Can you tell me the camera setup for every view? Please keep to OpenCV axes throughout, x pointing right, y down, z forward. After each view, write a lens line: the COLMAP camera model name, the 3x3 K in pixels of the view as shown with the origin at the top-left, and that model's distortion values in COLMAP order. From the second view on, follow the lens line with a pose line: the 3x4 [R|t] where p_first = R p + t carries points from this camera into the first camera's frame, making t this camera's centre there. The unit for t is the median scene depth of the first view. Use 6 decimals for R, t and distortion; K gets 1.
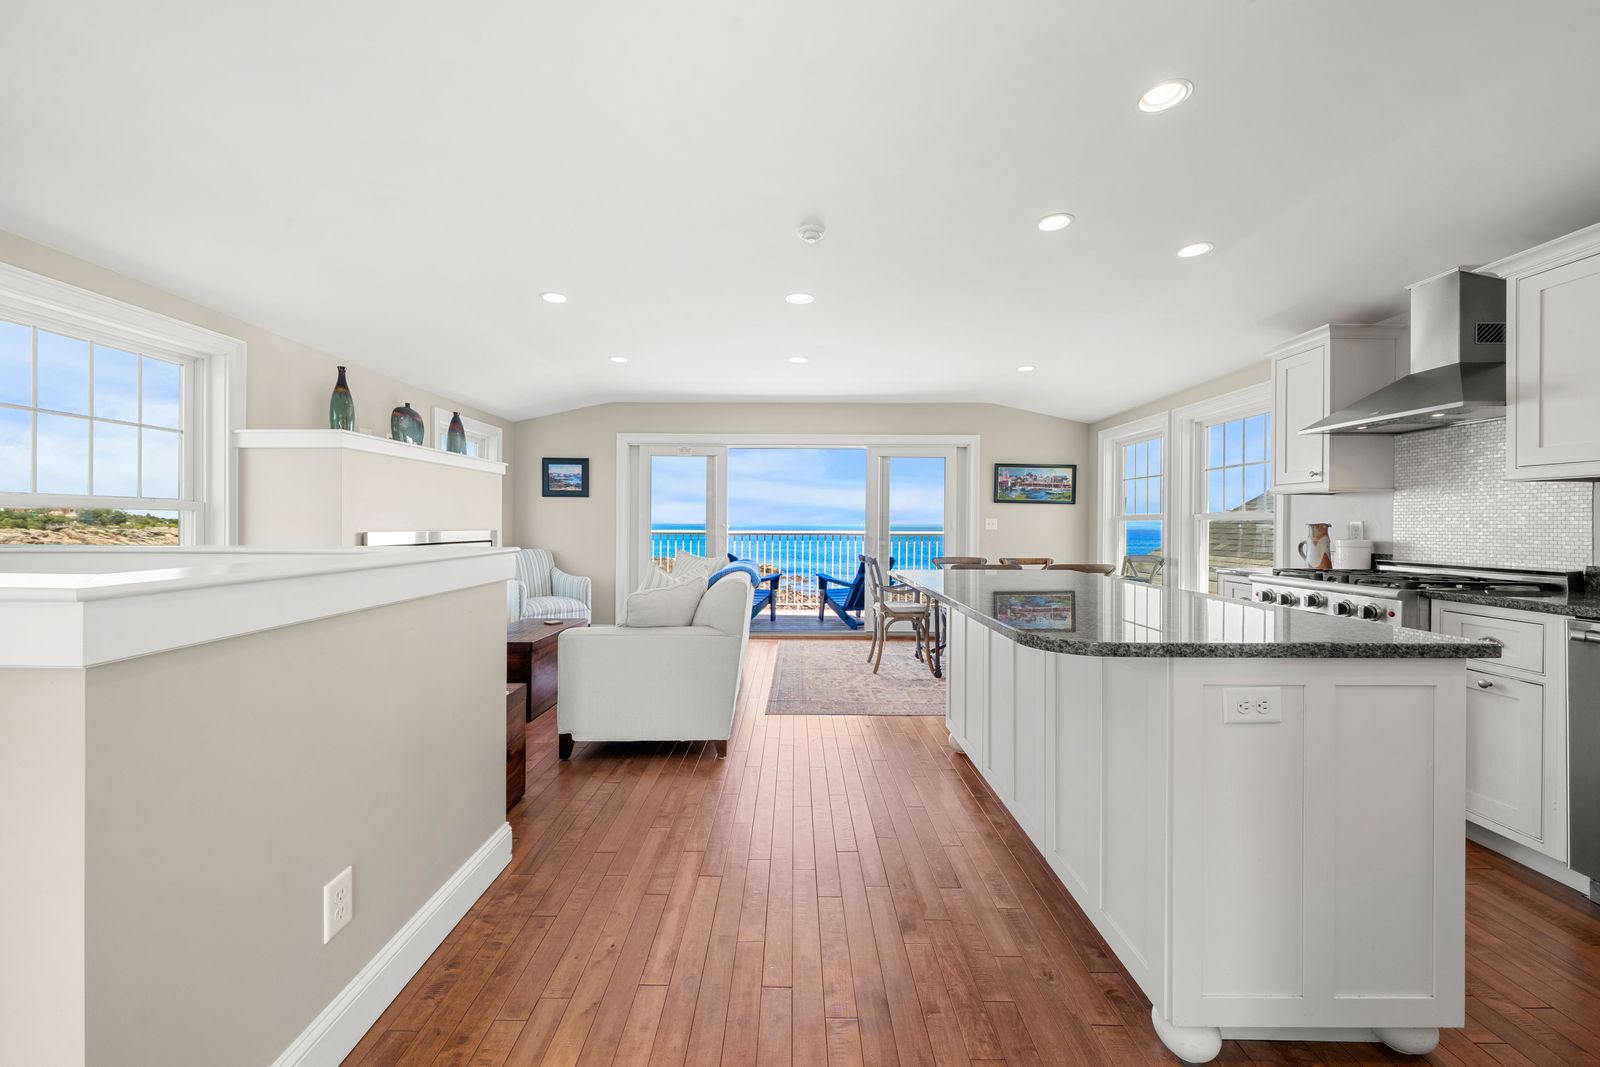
lens RADIAL K [[605.5, 0, 797.3], [0, 605.5, 524.6], [0, 0, 1]] dist [0.000012, -0.000075]
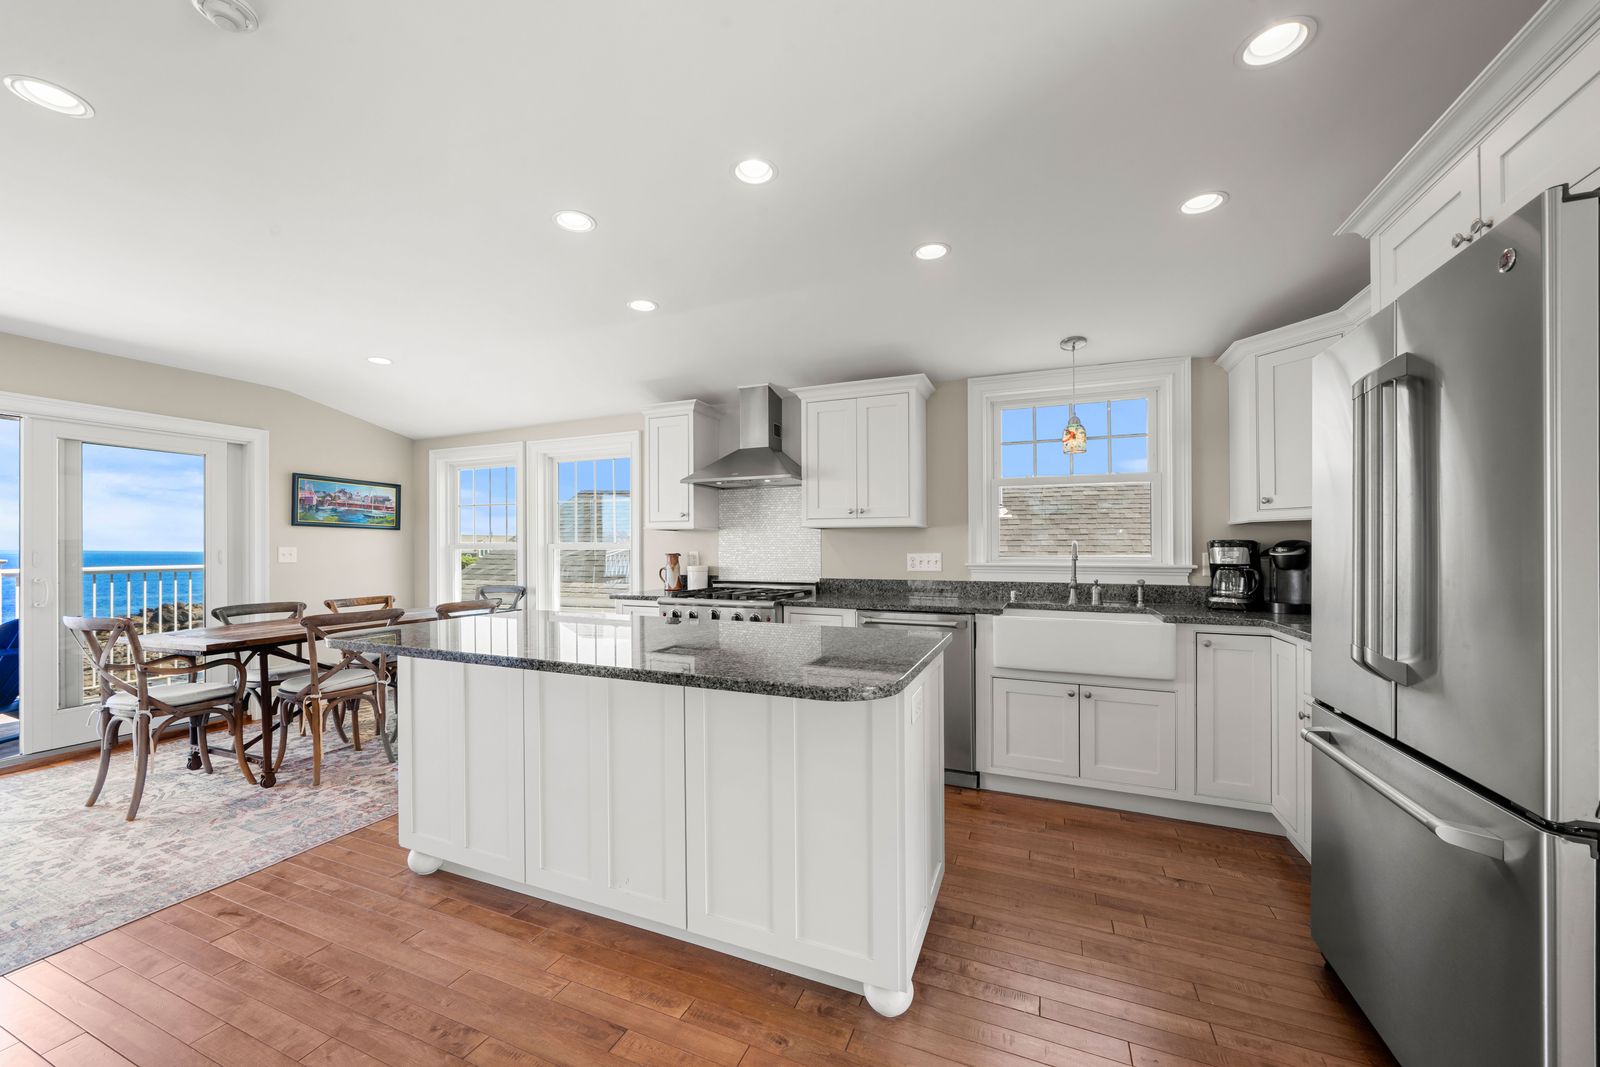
lens RADIAL K [[604.3, 0, 788.3], [0, 604.3, 548.0], [0, 0, 1]] dist [-0.002035, -0.000235]
pose [[0.397179, -0.004310, 0.917731, -0.152056], [0.004310, 0.999987, 0.002831, -0.011443], [-0.917731, 0.002831, 0.397192, 0.206908]]
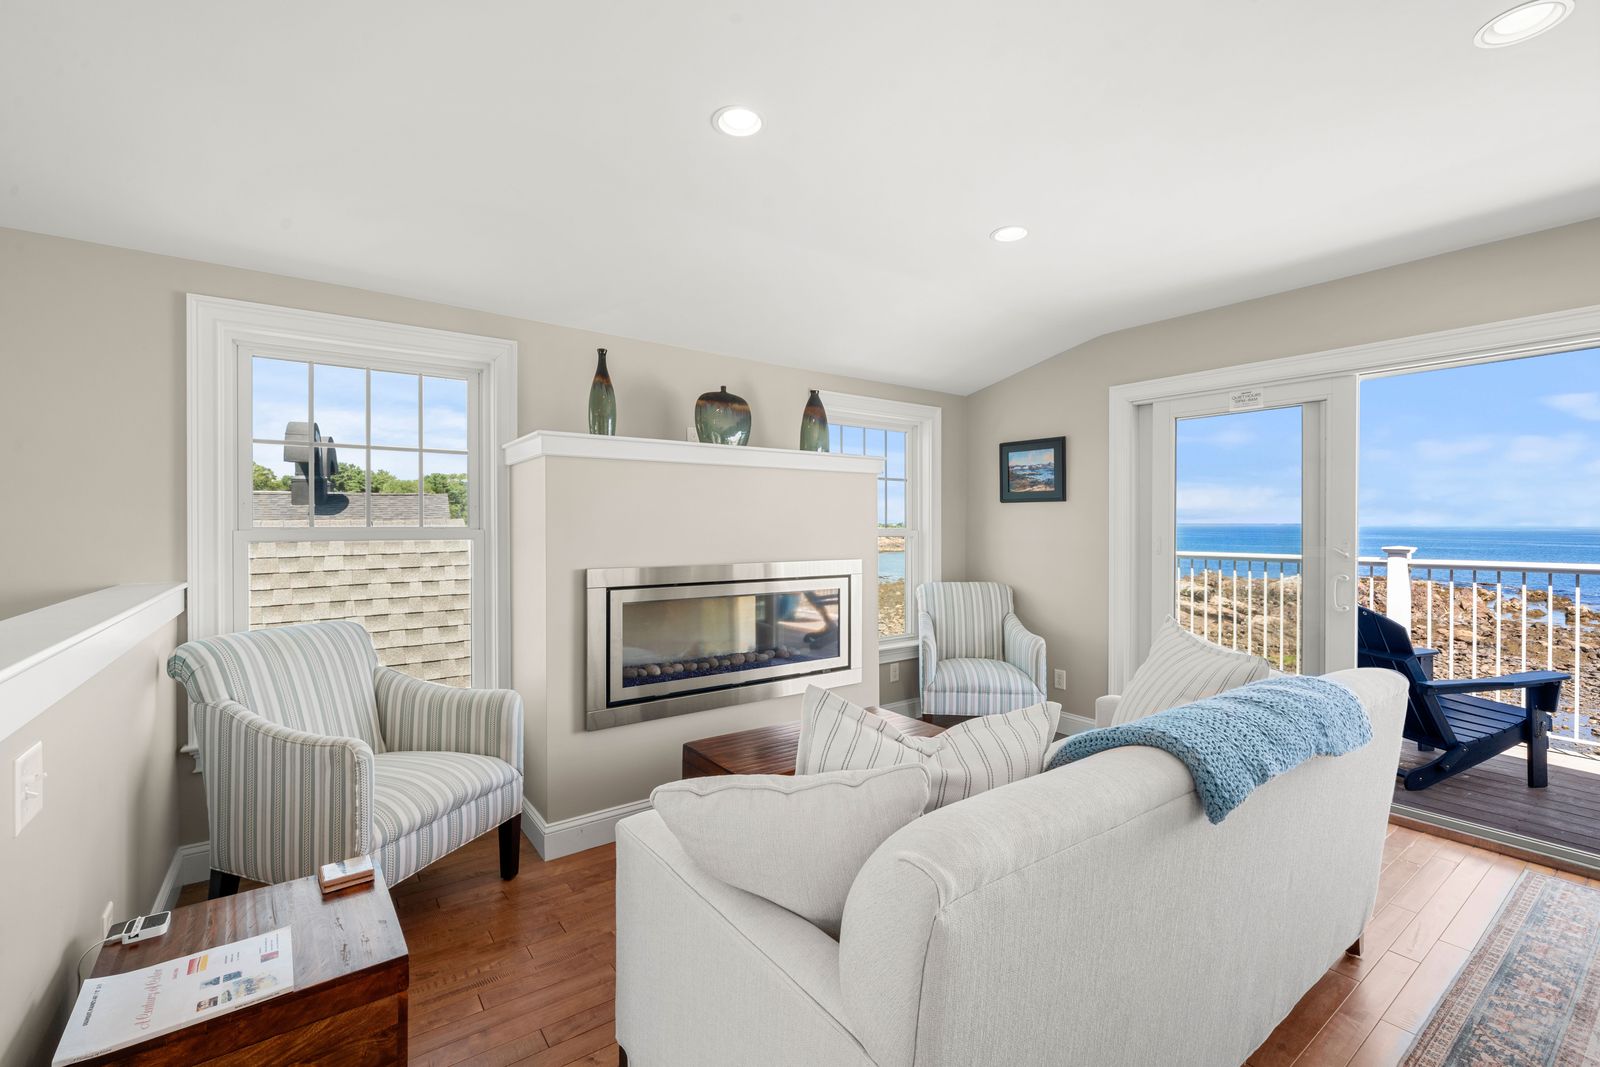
lens RADIAL K [[676.4, 0, 791.0], [0, 676.4, 526.0], [0, 0, 1]] dist [-0.002838, -0.000188]
pose [[0.579162, -0.003074, -0.815206, 0.062097], [0.001326, 0.999995, -0.002829, -0.025650], [0.815211, 0.000557, 0.579164, 0.524108]]
